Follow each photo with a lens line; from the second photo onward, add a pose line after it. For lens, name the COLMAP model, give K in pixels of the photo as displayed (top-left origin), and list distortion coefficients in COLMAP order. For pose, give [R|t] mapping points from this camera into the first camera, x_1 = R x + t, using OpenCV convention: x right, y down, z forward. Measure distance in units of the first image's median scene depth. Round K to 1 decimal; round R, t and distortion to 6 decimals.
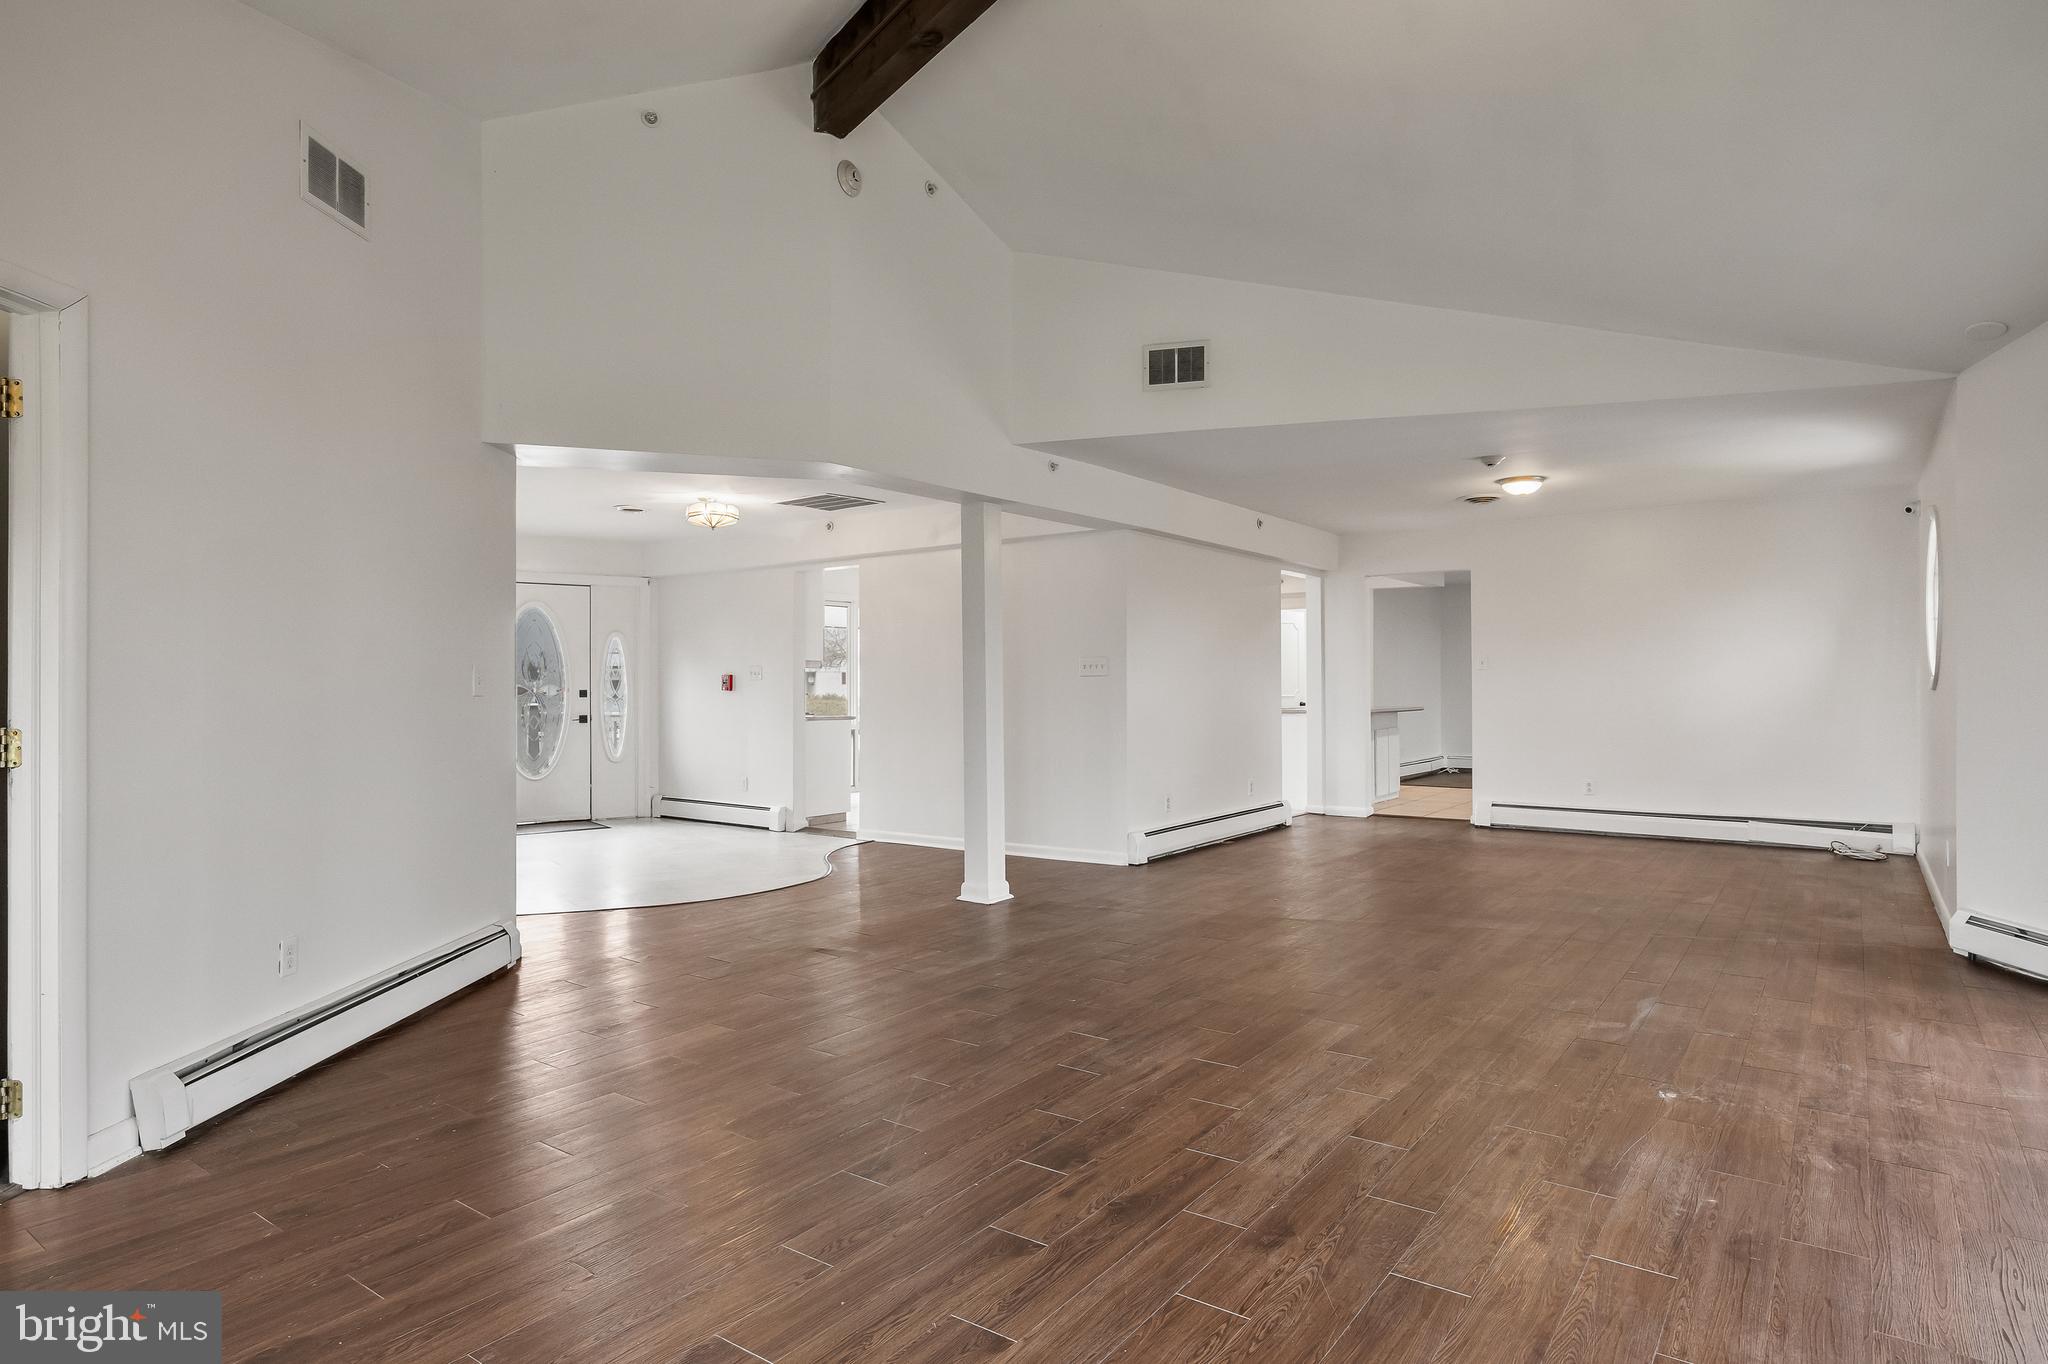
lens RADIAL K [[1137.0, 0, 1012.8], [0, 1137.0, 691.4], [0, 0, 1]] dist [-0.003295, -0.001319]
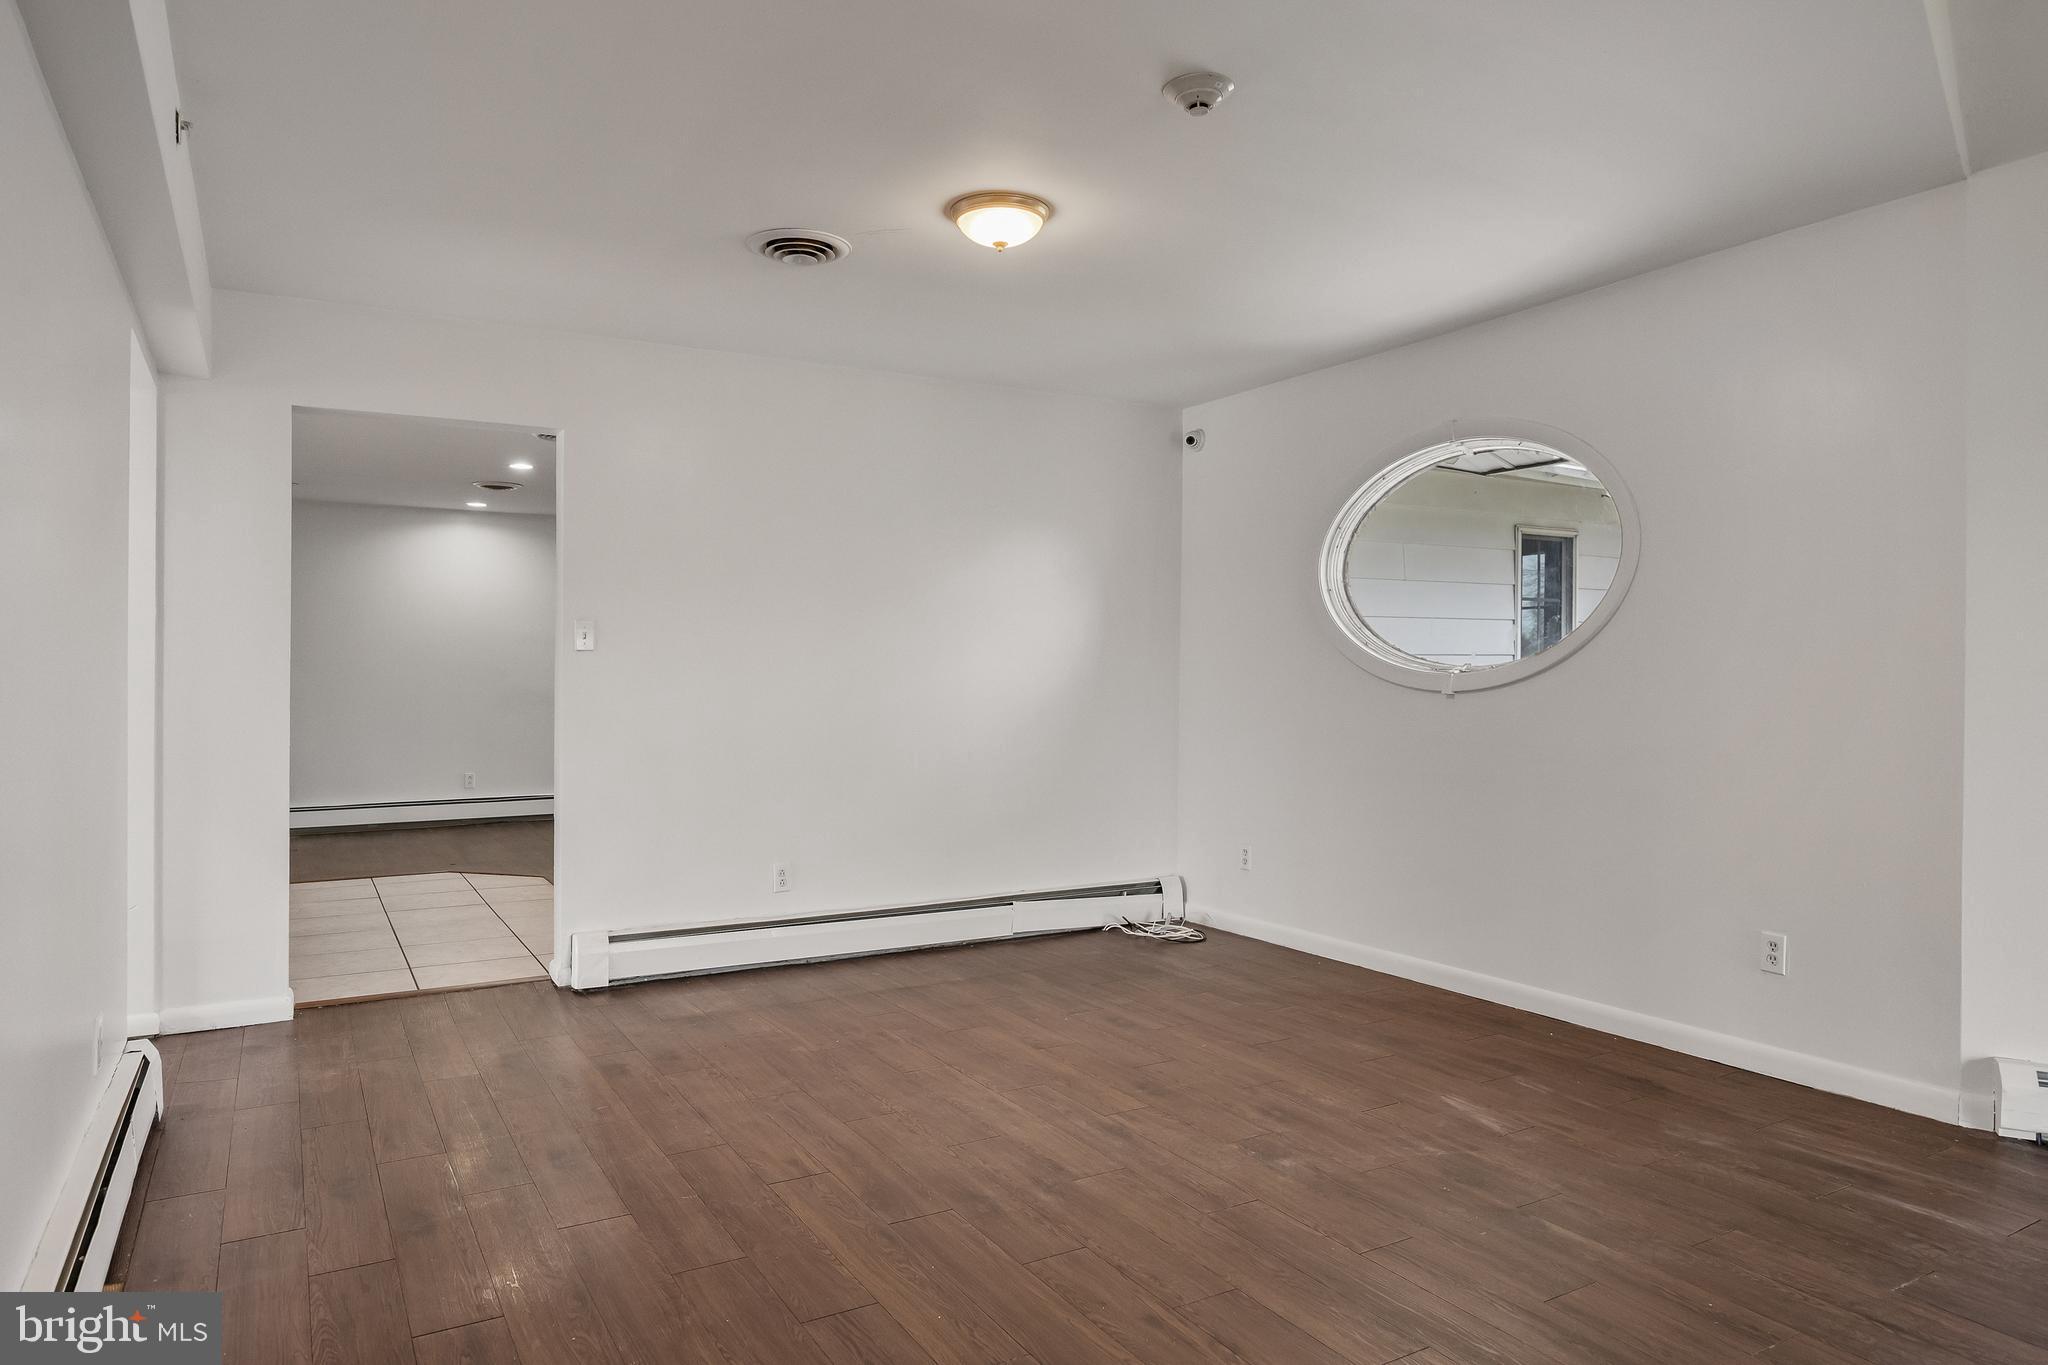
lens RADIAL K [[1268.5, 0, 1022.5], [0, 1268.5, 659.9], [0, 0, 1]] dist [-0.000106, 0.000196]
pose [[0.400503, 0.015841, 0.916159, 0.011896], [0.005748, 0.999787, -0.019800, -0.005405], [-0.916277, 0.013196, 0.400327, 0.790295]]
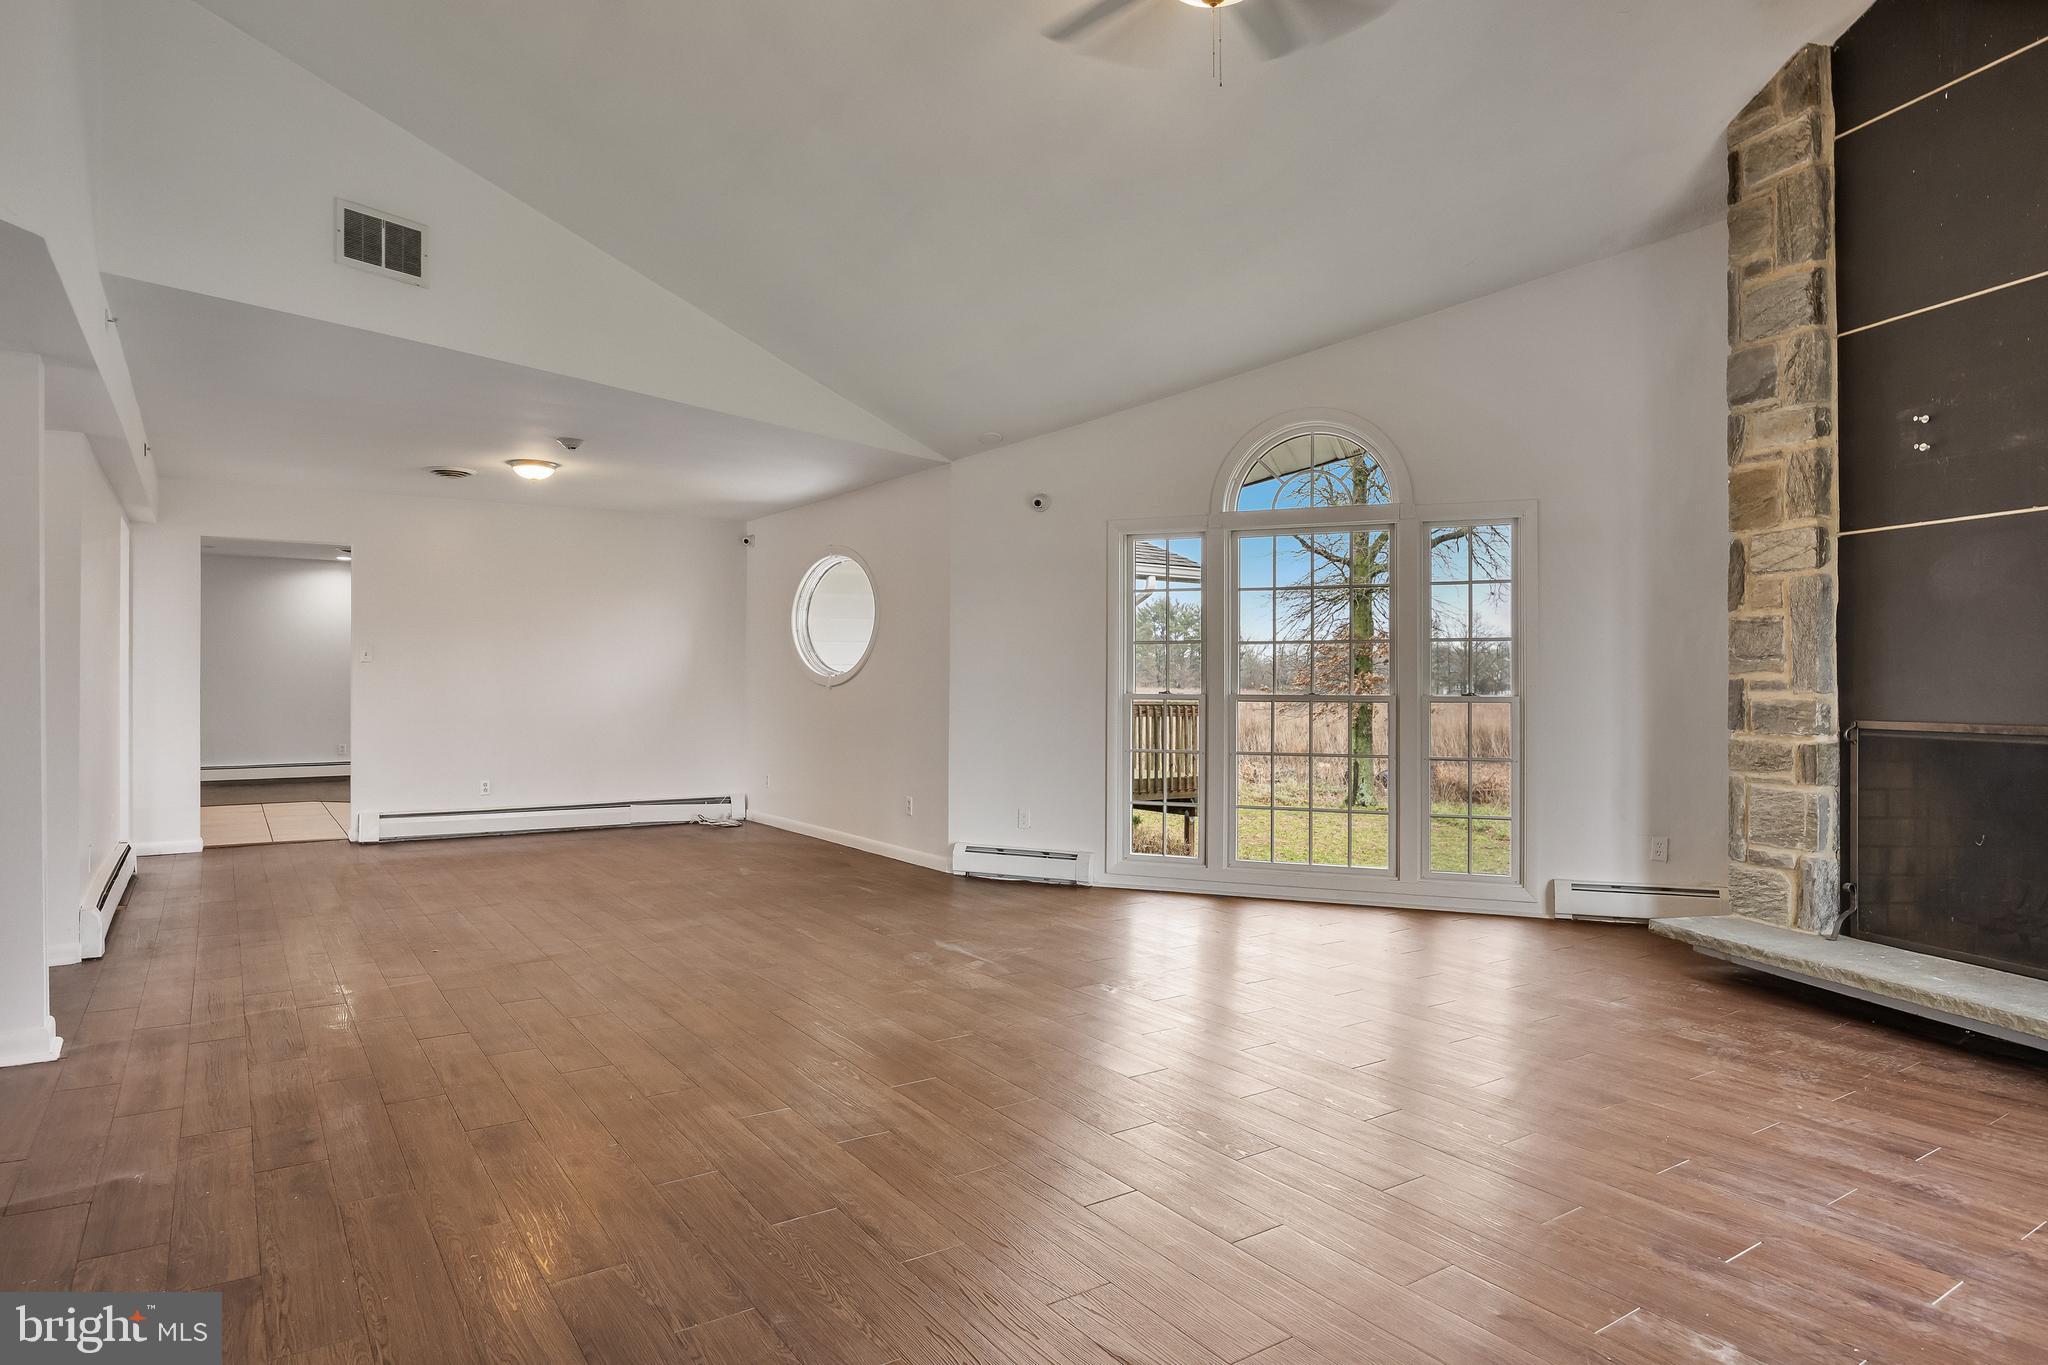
lens RADIAL K [[1199.4, 0, 1024.0], [0, 1199.4, 682.5], [0, 0, 1]] dist [-0.003075, -0.000382]
pose [[0.338689, 0.002269, 0.940896, -0.346813], [0.000492, 0.999997, -0.002589, -0.001243], [-0.940898, 0.001340, 0.338686, 0.275087]]
